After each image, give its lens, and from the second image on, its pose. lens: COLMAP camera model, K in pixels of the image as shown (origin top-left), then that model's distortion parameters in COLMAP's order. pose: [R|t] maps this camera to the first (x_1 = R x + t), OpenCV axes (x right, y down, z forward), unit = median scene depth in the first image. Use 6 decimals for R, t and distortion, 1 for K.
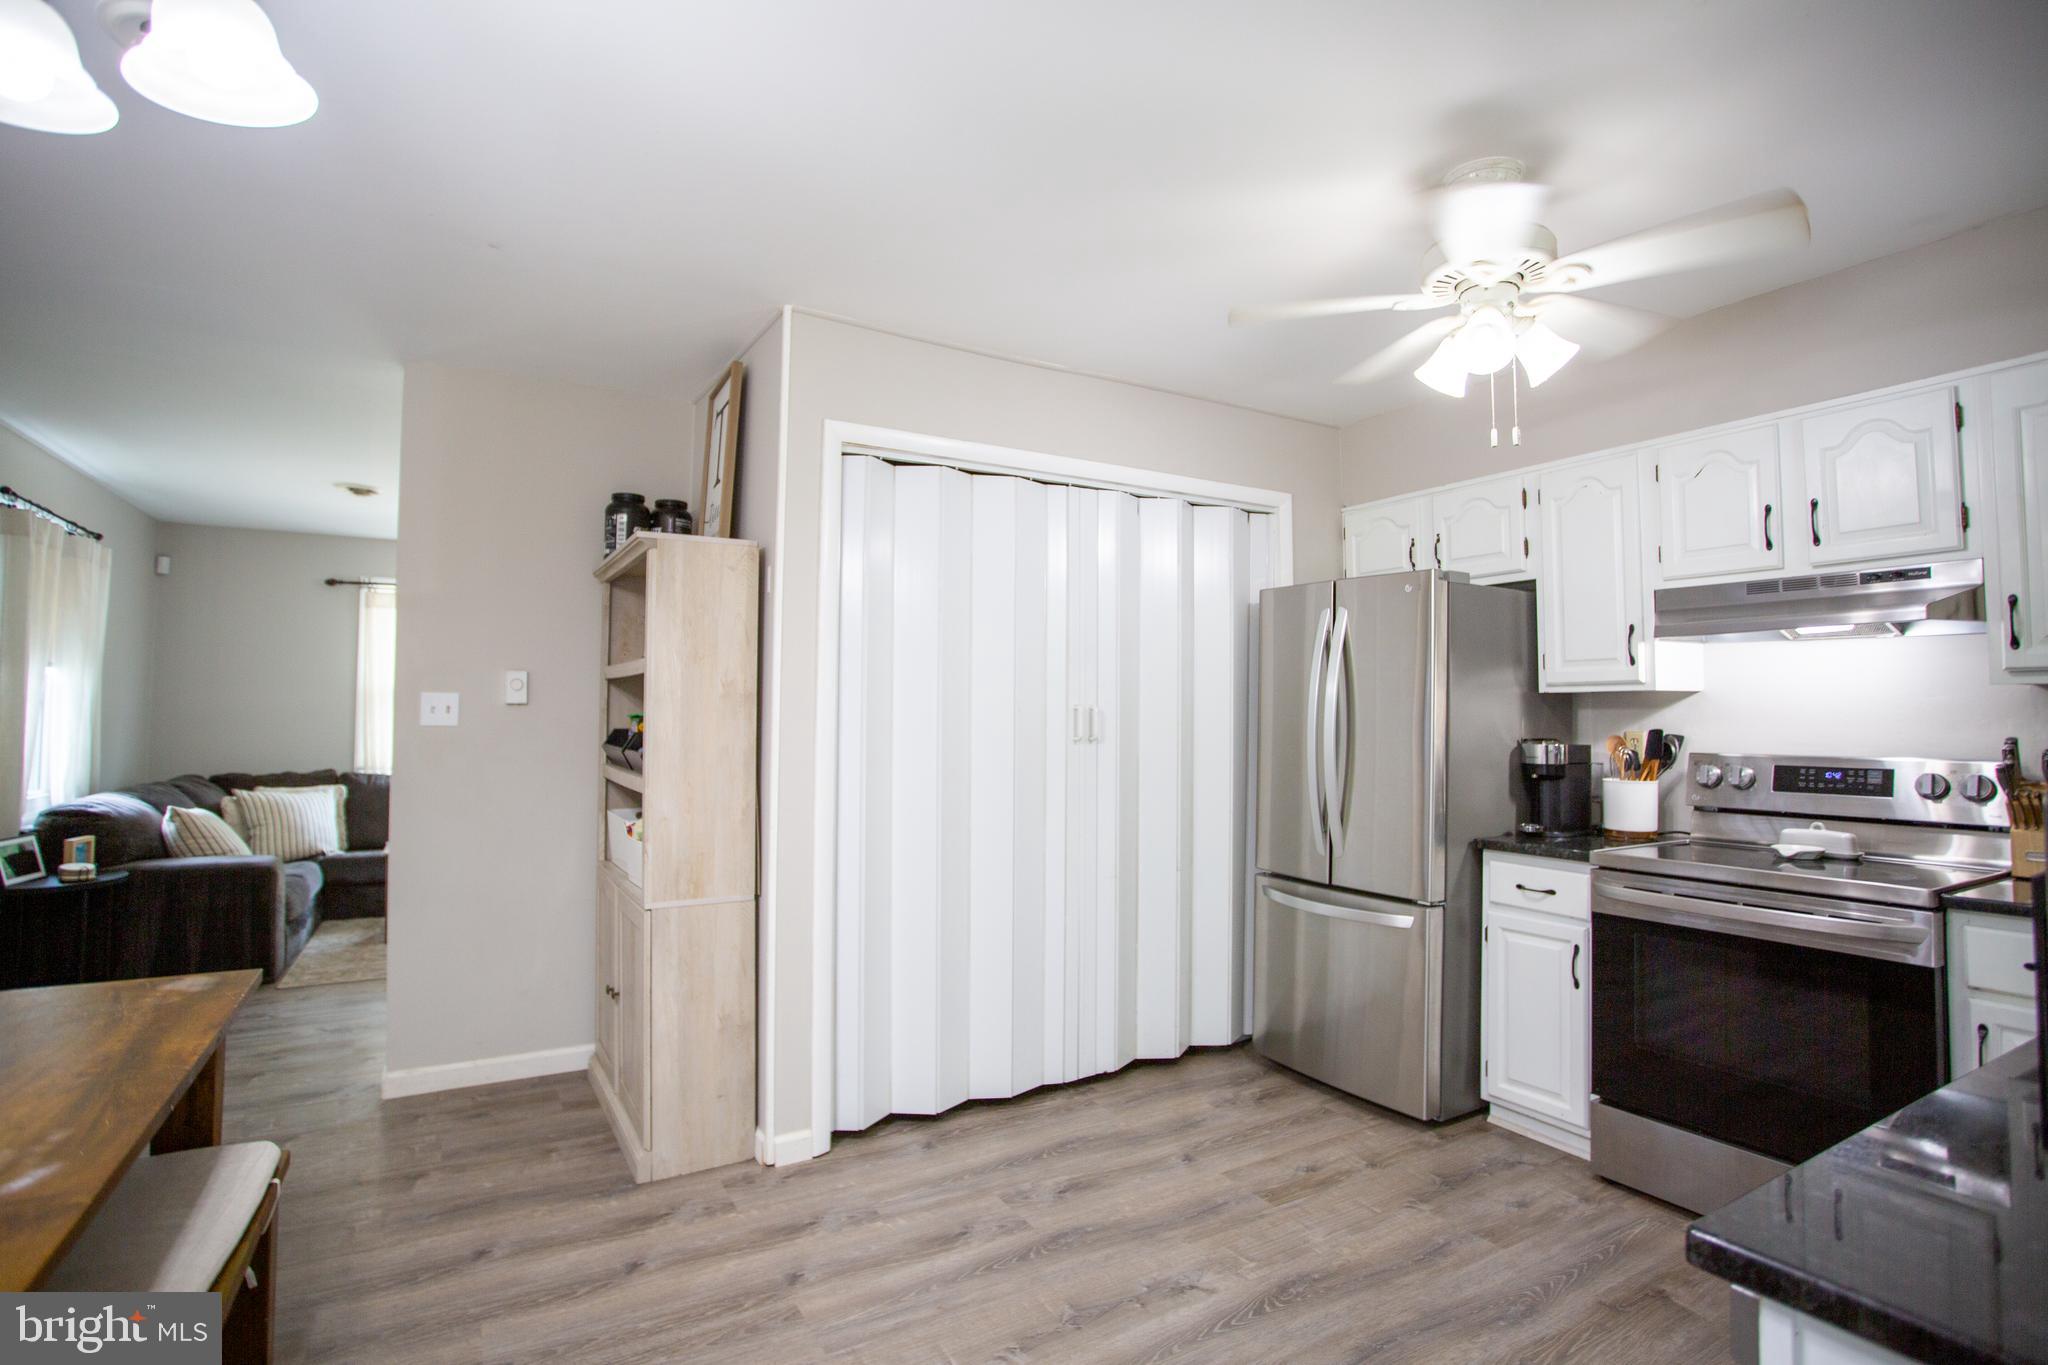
lens RADIAL K [[1000.1, 0, 1026.7], [0, 1000.1, 667.7], [0, 0, 1]] dist [-0.060206, 0.025176]
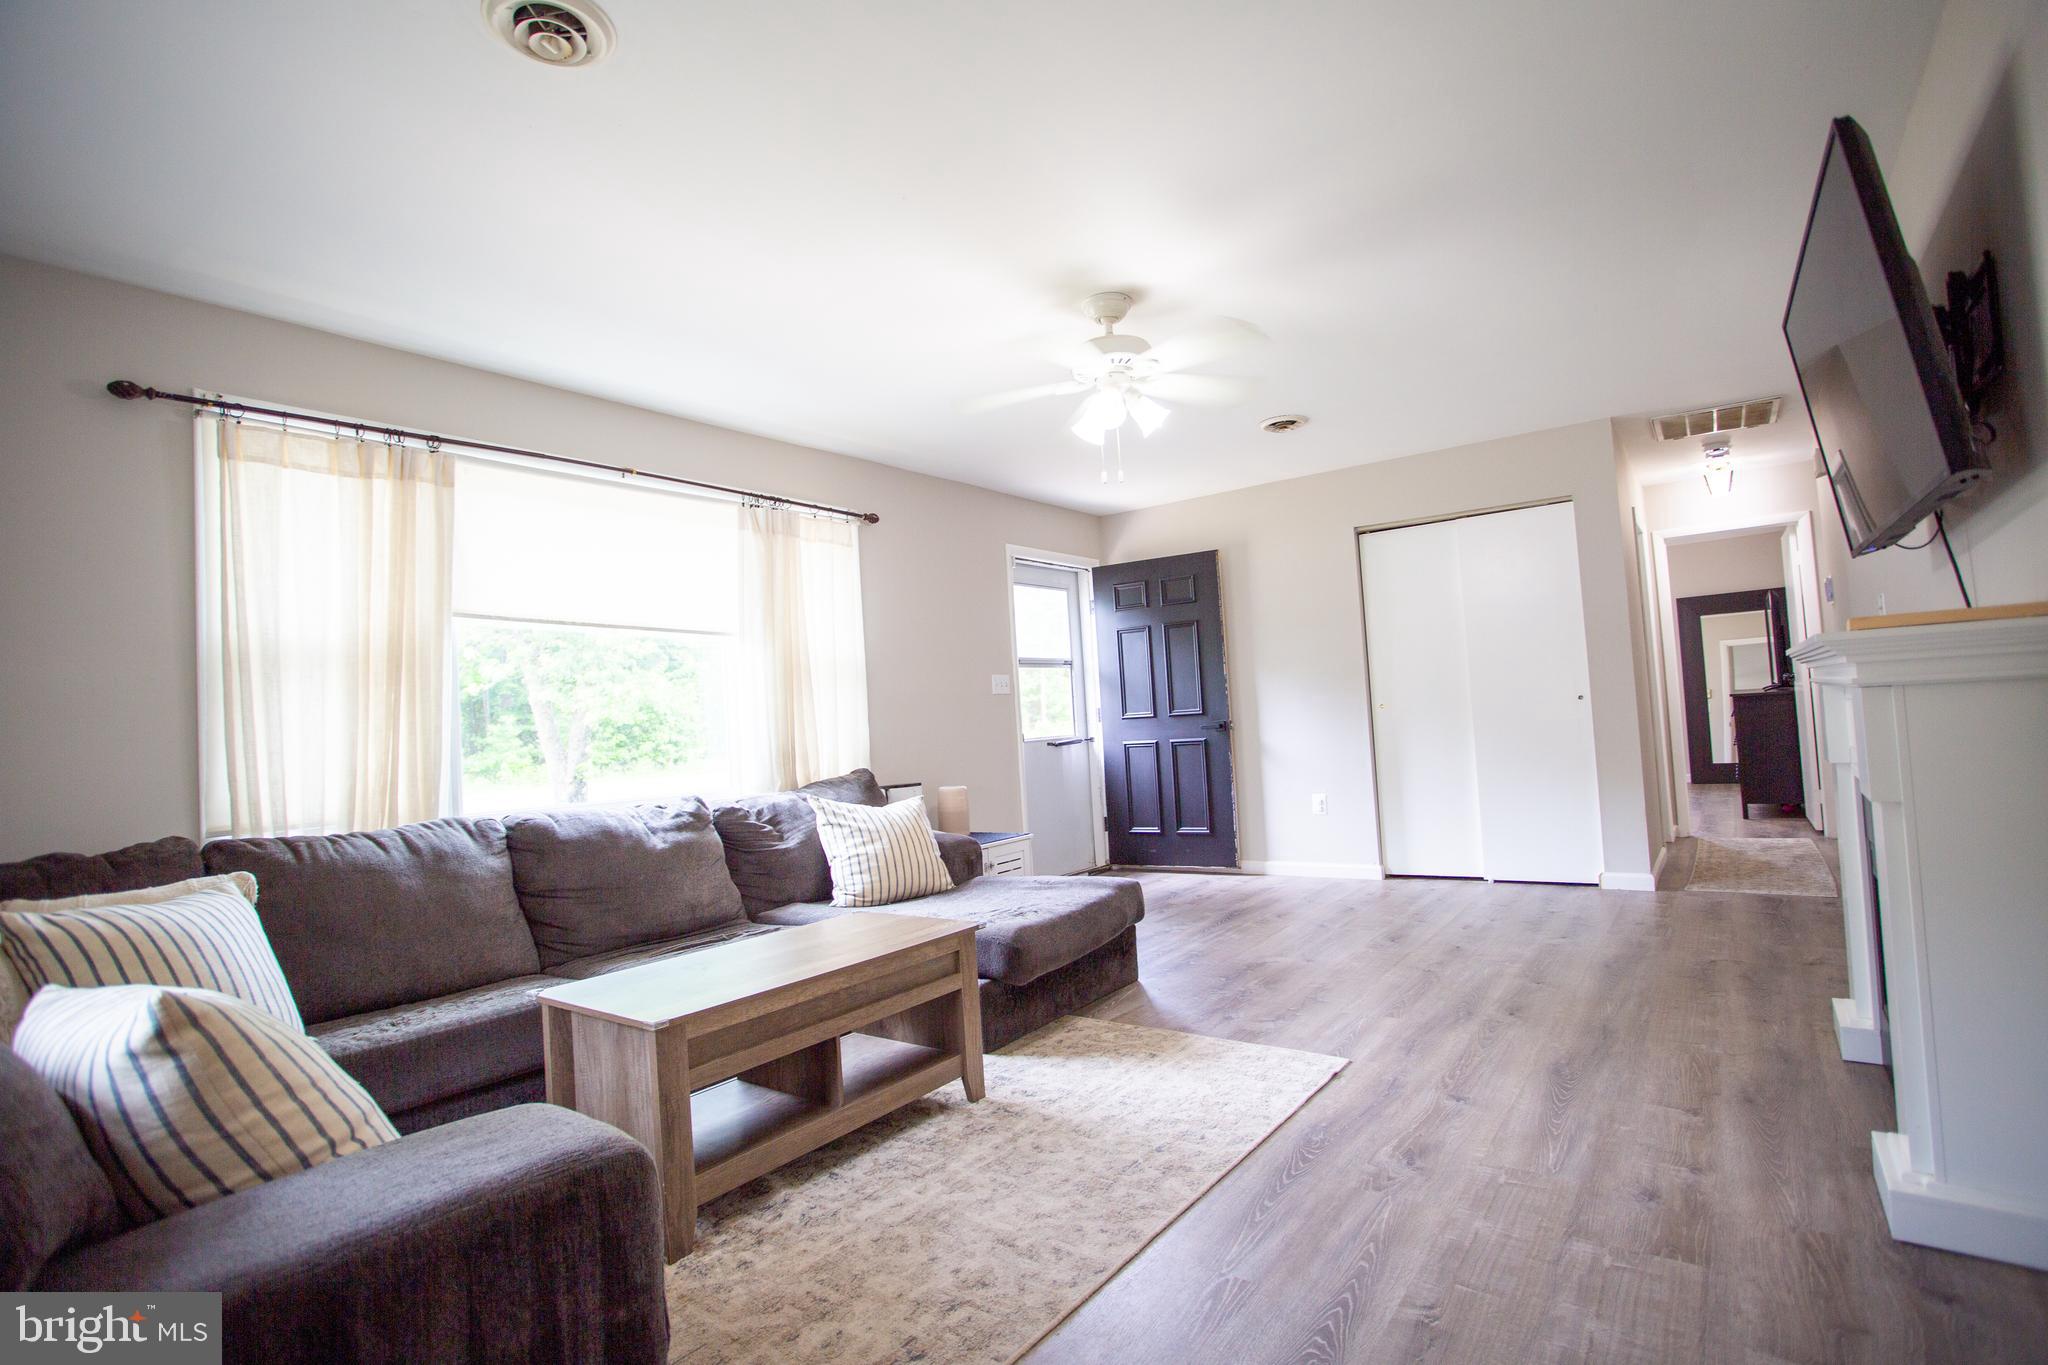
lens RADIAL K [[1000.1, 0, 1034.9], [0, 1000.1, 672.9], [0, 0, 1]] dist [-0.060206, 0.025176]
pose [[0.914463, -0.039010, 0.402785, -1.198912], [0.044465, 0.999002, -0.004198, 0.116873], [-0.402220, 0.021749, 0.915285, 1.069743]]
